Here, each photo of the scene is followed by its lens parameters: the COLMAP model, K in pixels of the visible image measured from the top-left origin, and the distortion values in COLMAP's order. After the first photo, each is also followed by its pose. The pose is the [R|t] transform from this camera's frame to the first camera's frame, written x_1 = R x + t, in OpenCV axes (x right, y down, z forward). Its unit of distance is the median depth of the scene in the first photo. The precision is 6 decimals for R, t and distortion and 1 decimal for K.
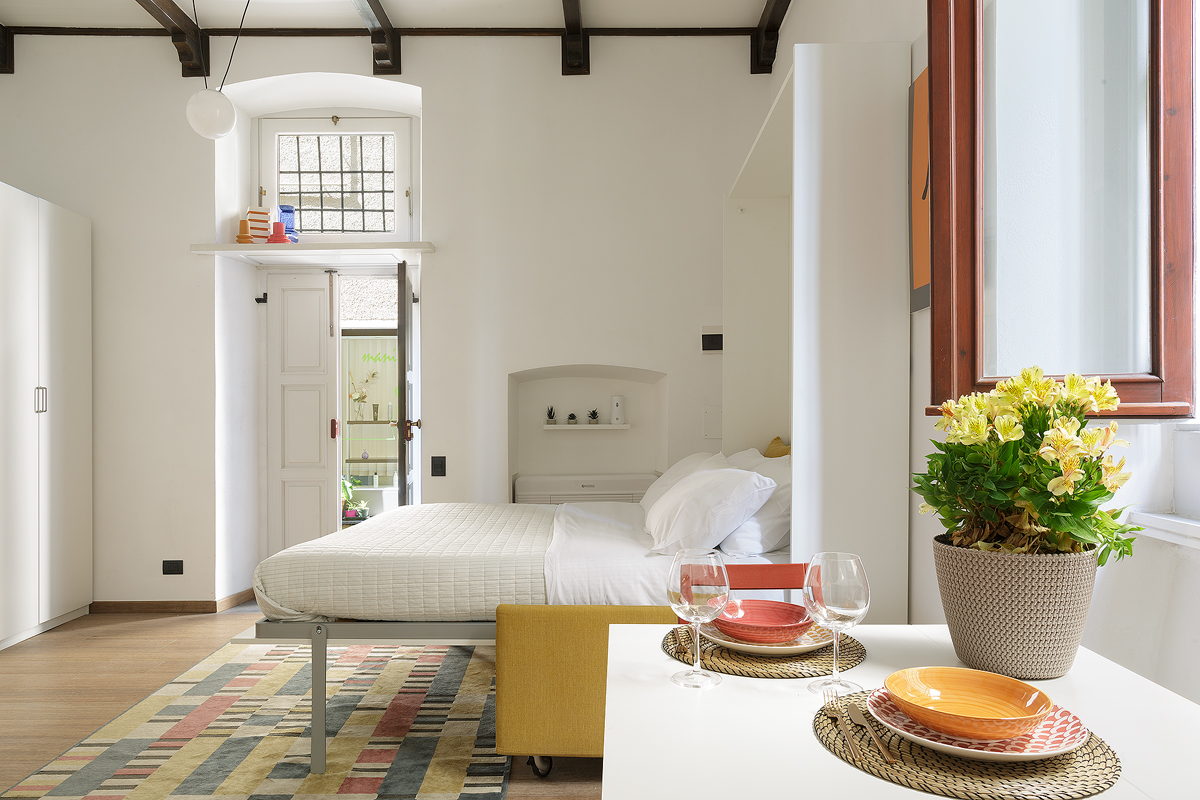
lens RADIAL K [[819.3, 0, 573.8], [0, 819.3, 378.6], [0, 0, 1]] dist [-0.001536, 0.014083]
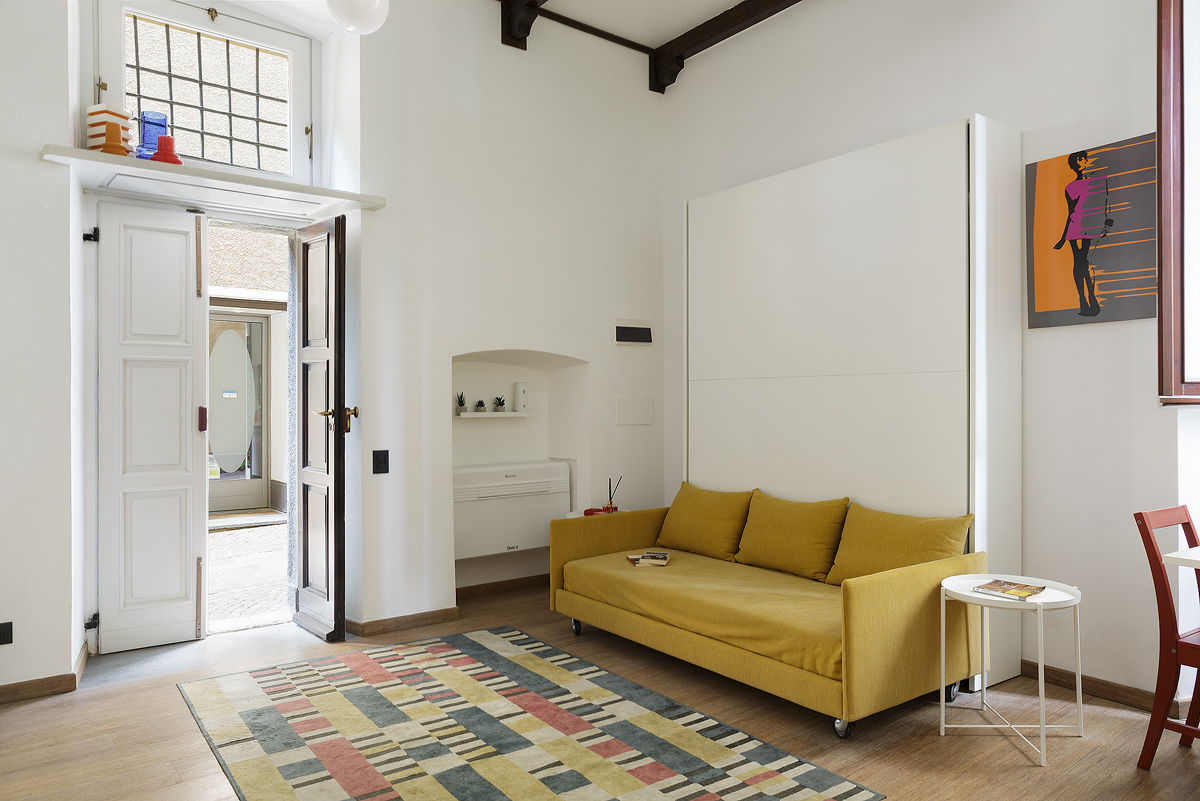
lens RADIAL K [[819.3, 0, 602.5], [0, 819.3, 394.3], [0, 0, 1]] dist [-0.001536, 0.014083]
pose [[0.802187, 0.019307, 0.596760, -0.636990], [-0.037451, 0.999136, 0.018018, 0.021255], [-0.595897, -0.036803, 0.802217, 0.191392]]
